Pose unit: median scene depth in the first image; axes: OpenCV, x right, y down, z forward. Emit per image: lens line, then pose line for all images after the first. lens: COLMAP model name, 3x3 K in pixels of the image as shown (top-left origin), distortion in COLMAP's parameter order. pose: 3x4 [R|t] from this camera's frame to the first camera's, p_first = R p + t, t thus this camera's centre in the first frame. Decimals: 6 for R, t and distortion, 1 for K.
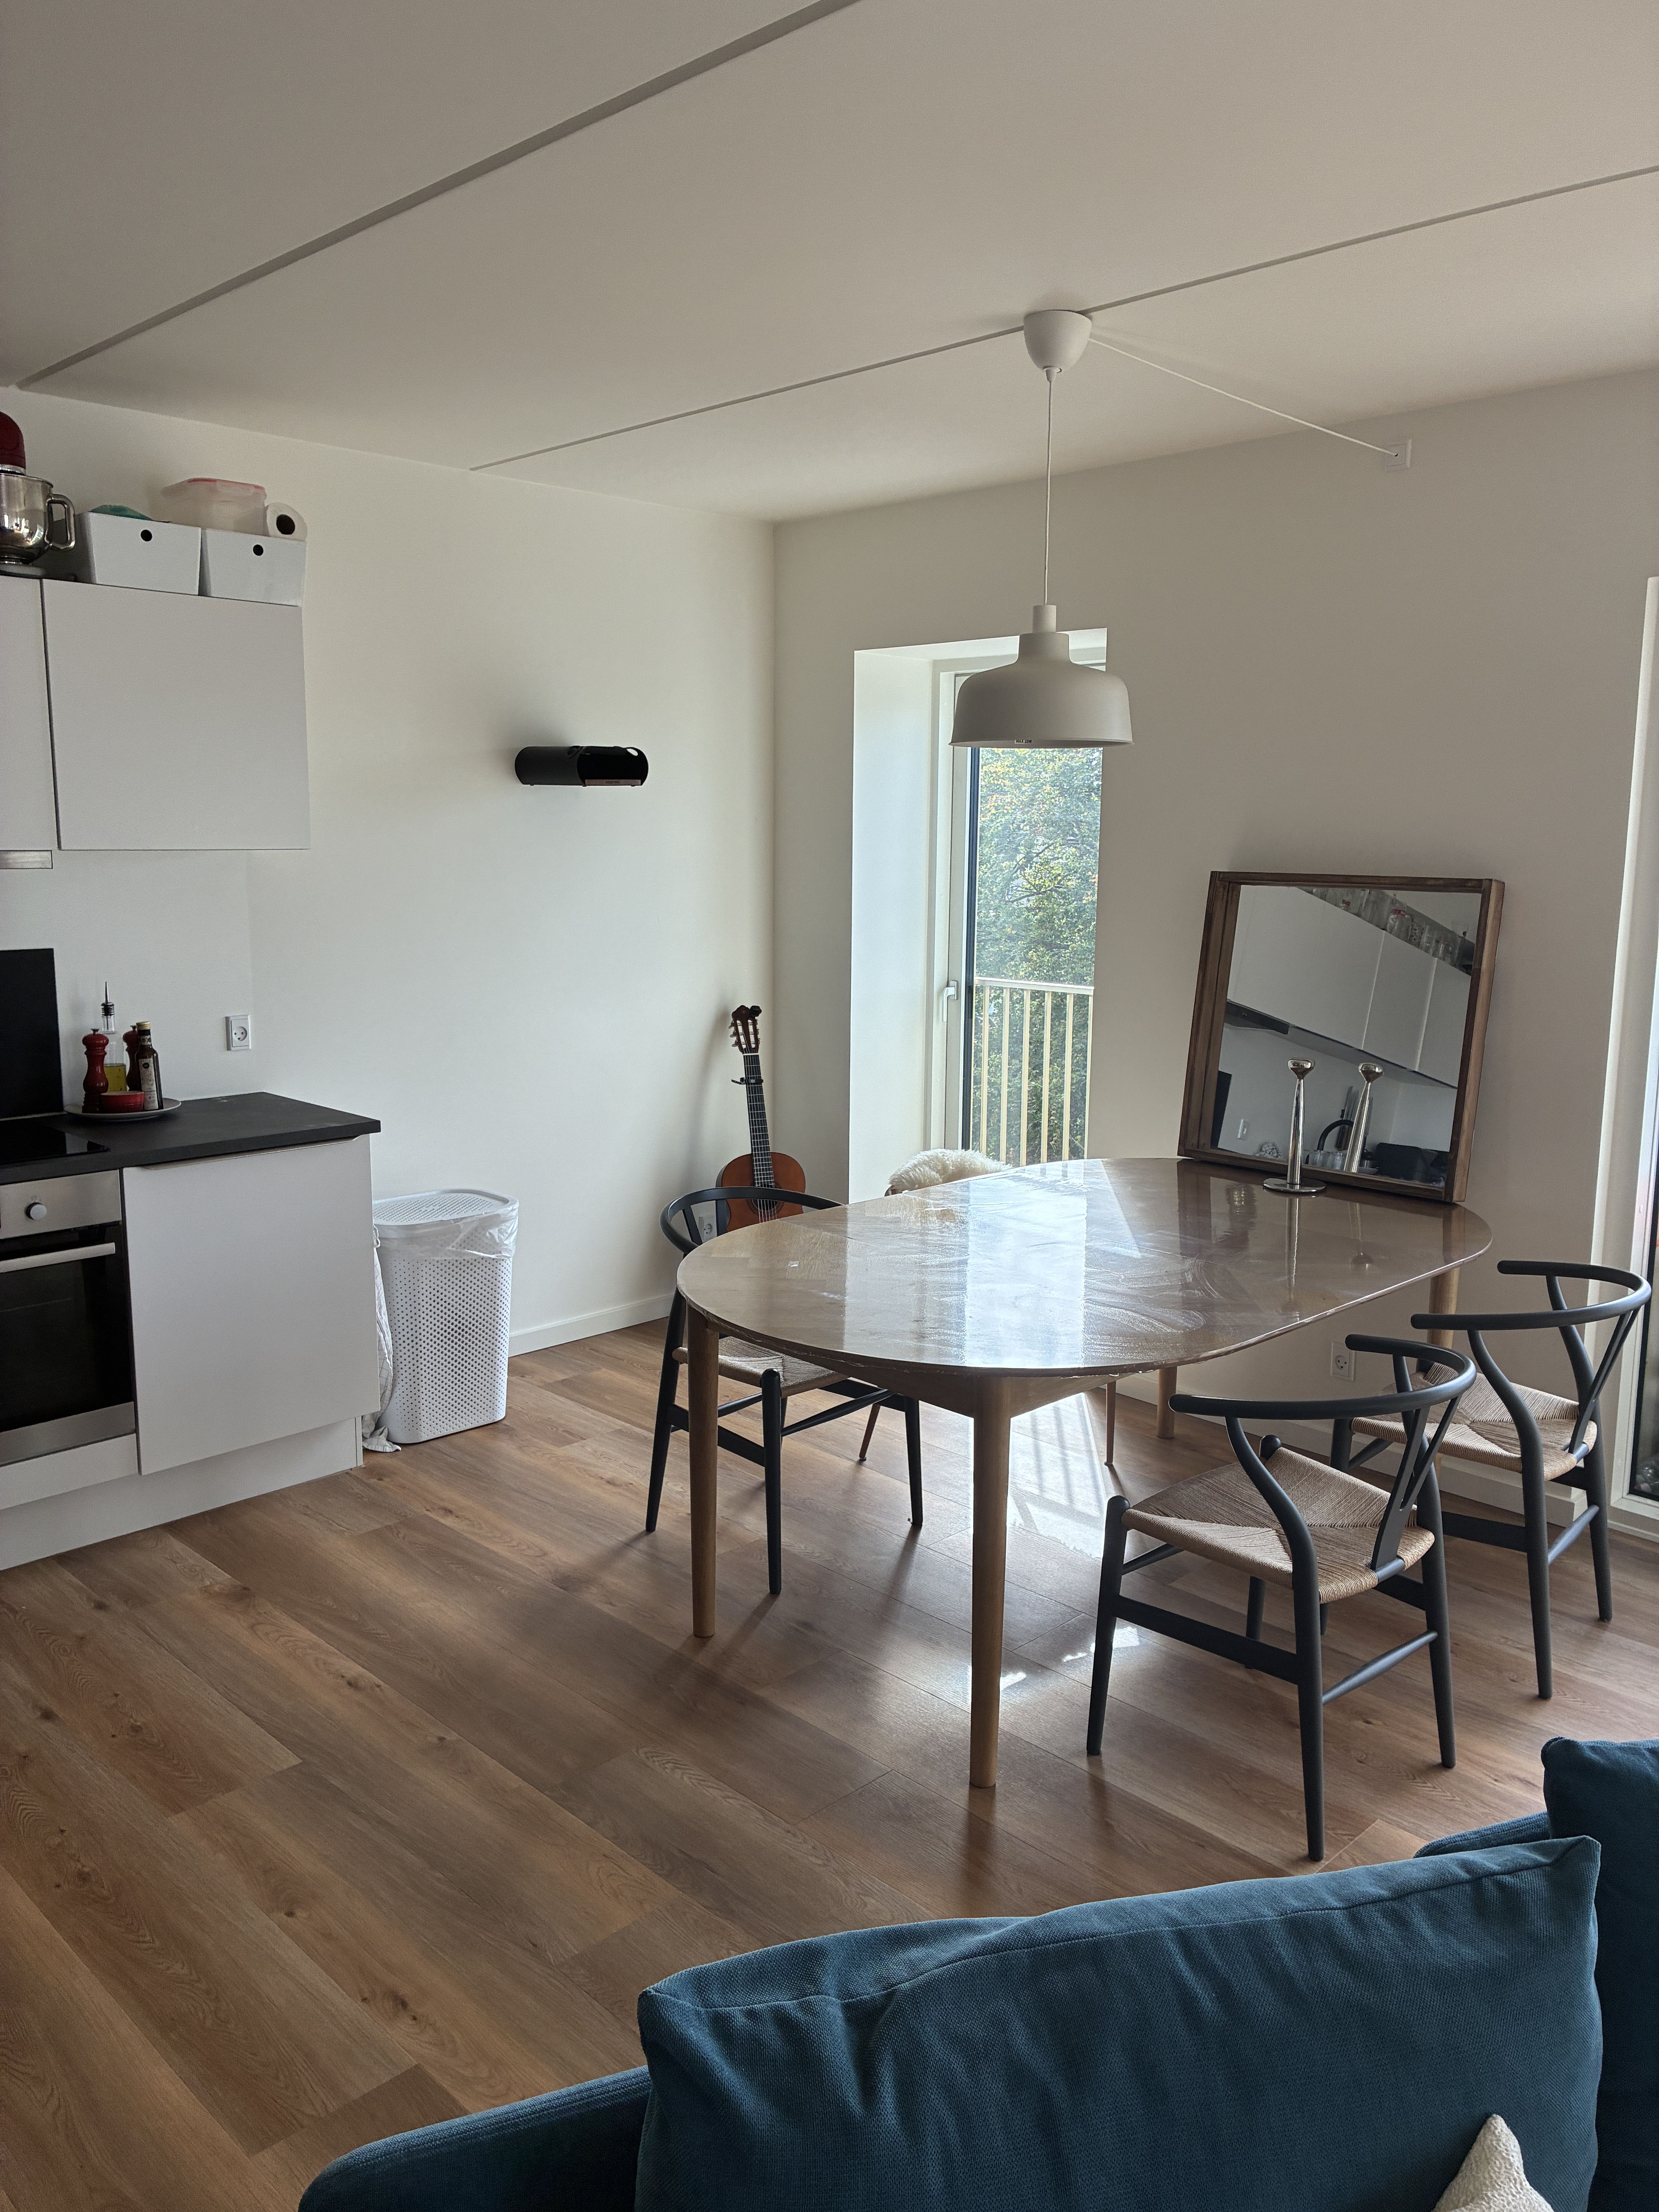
lens RADIAL K [[1697.0, 0, 827.3], [0, 1697.0, 1105.7], [0, 0, 1]] dist [0.038458, -0.000341]
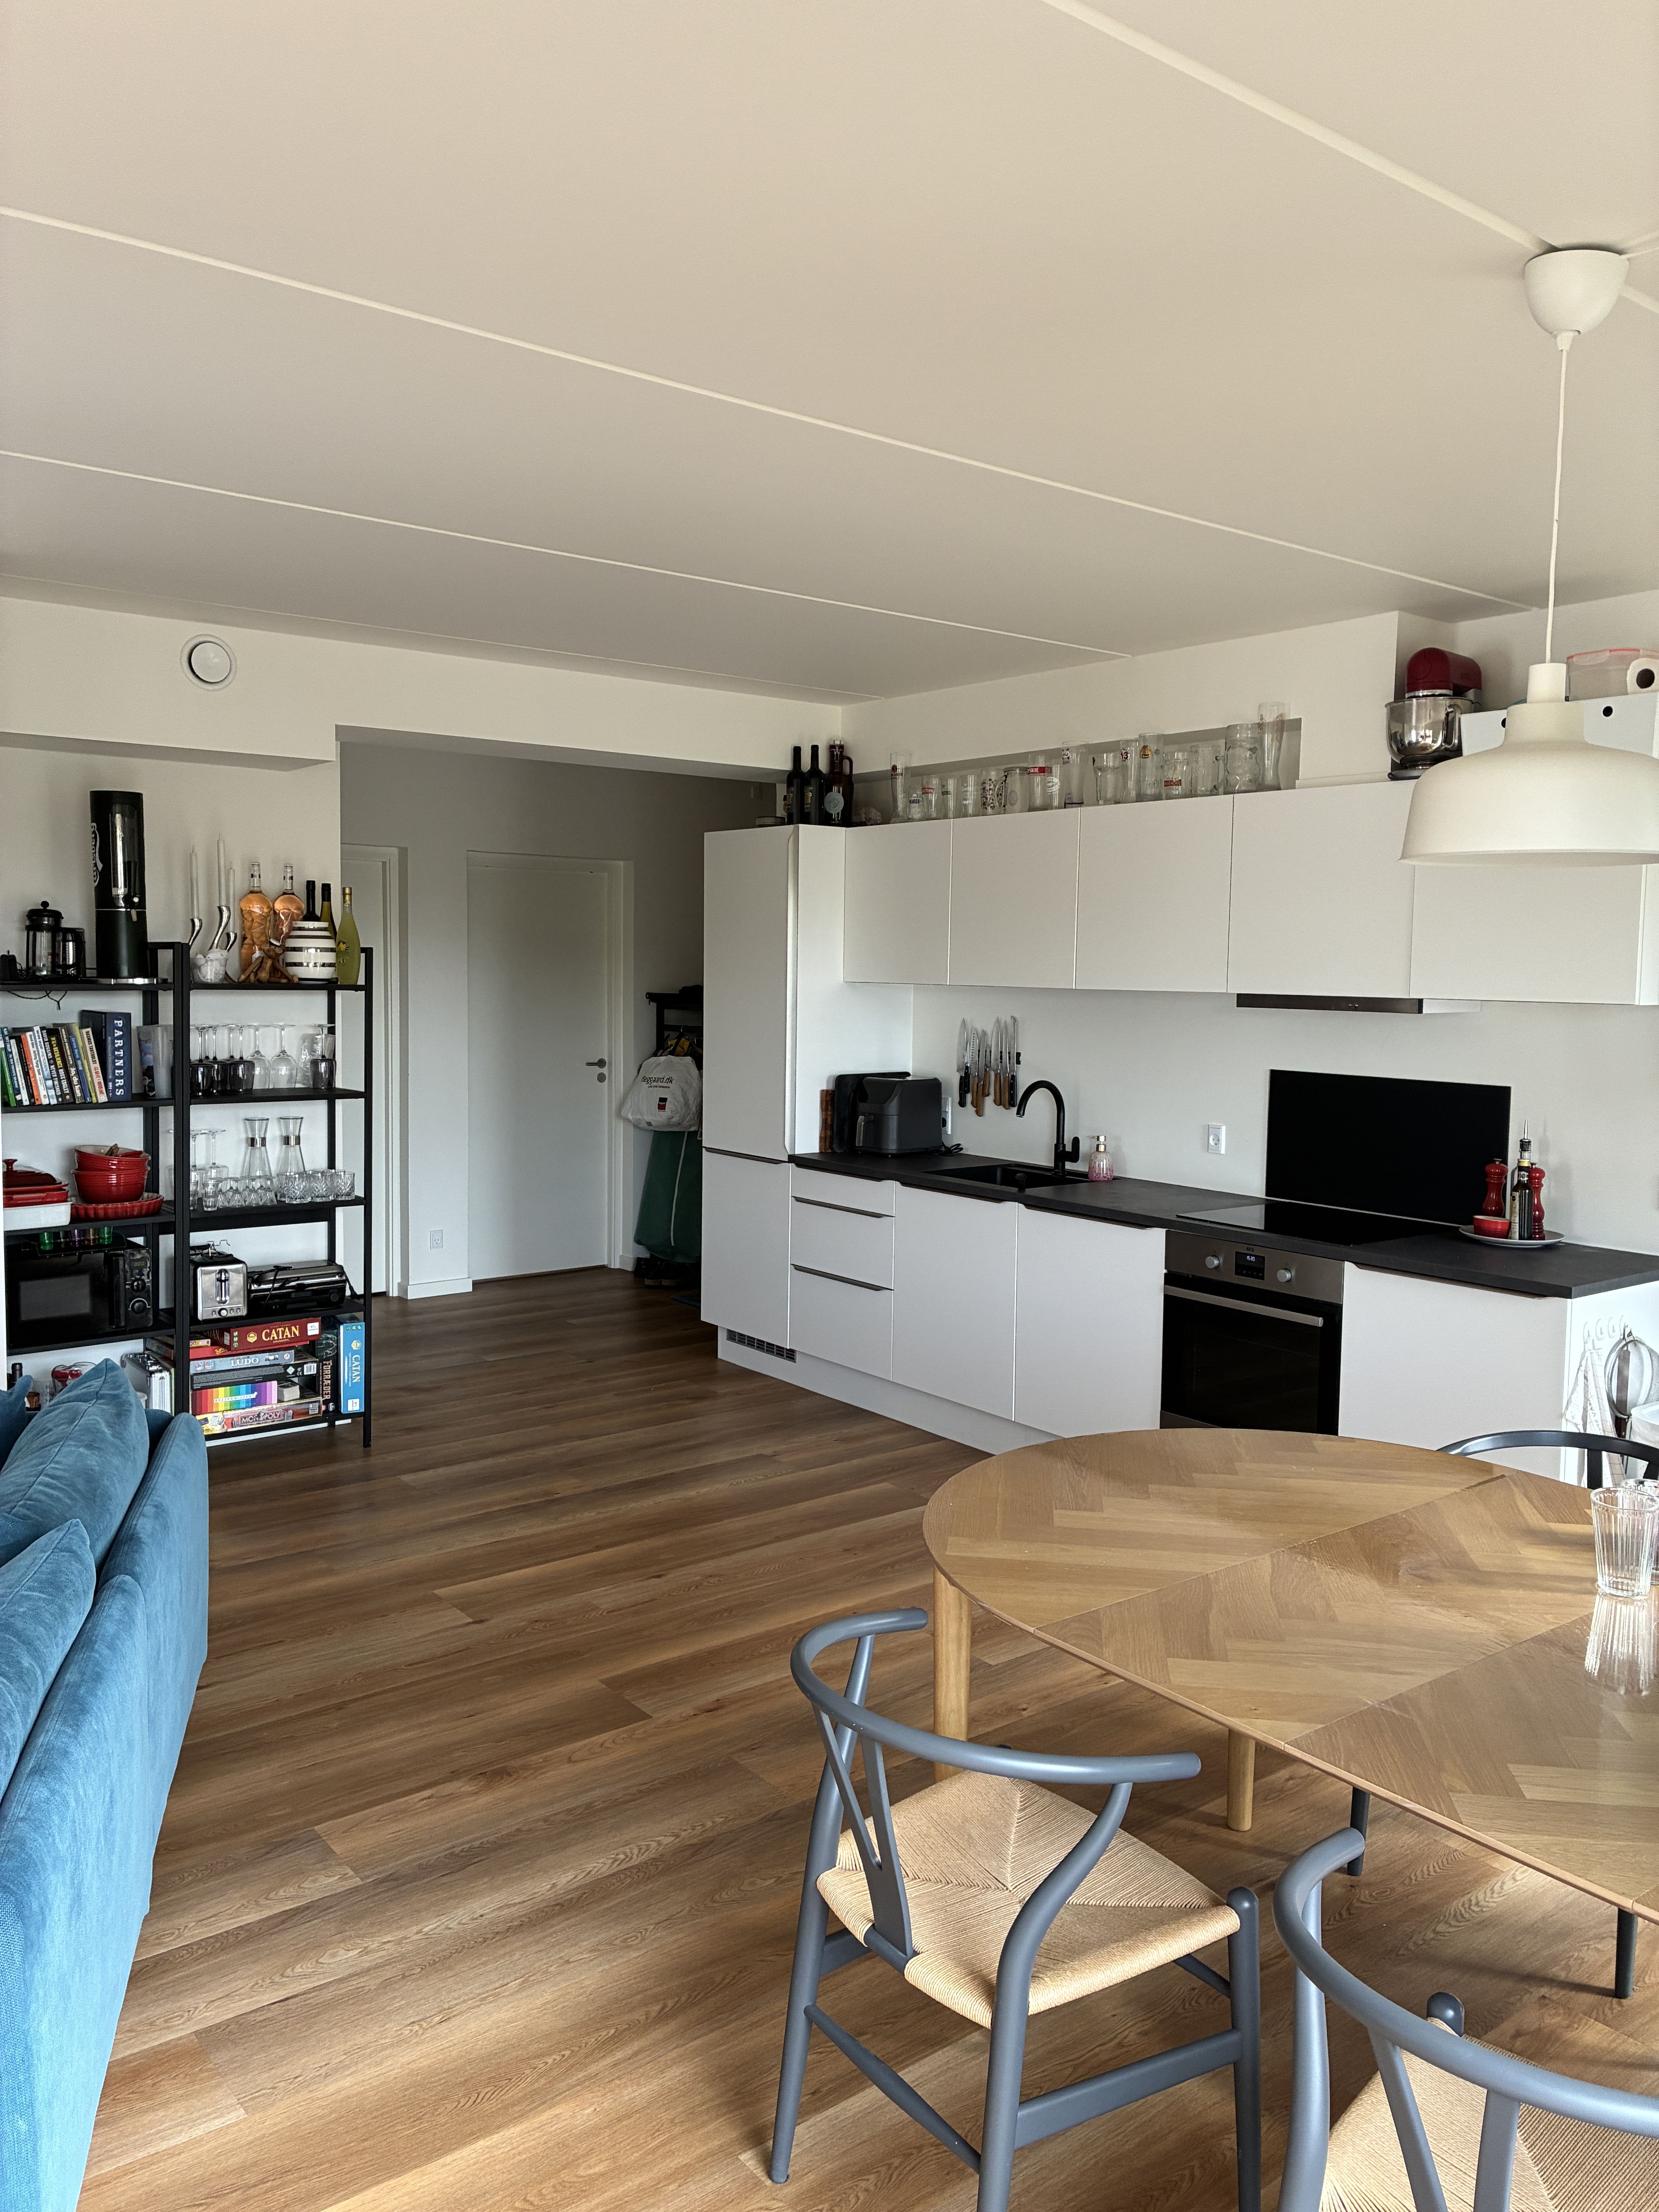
lens RADIAL K [[1697.0, 0, 827.4], [0, 1697.0, 1104.0], [0, 0, 1]] dist [0.038458, -0.000341]
pose [[-0.104906, 0.076988, -0.991498, 0.799404], [-0.180261, 0.979012, 0.095091, -0.119434], [0.978008, 0.188704, -0.088826, 0.737119]]
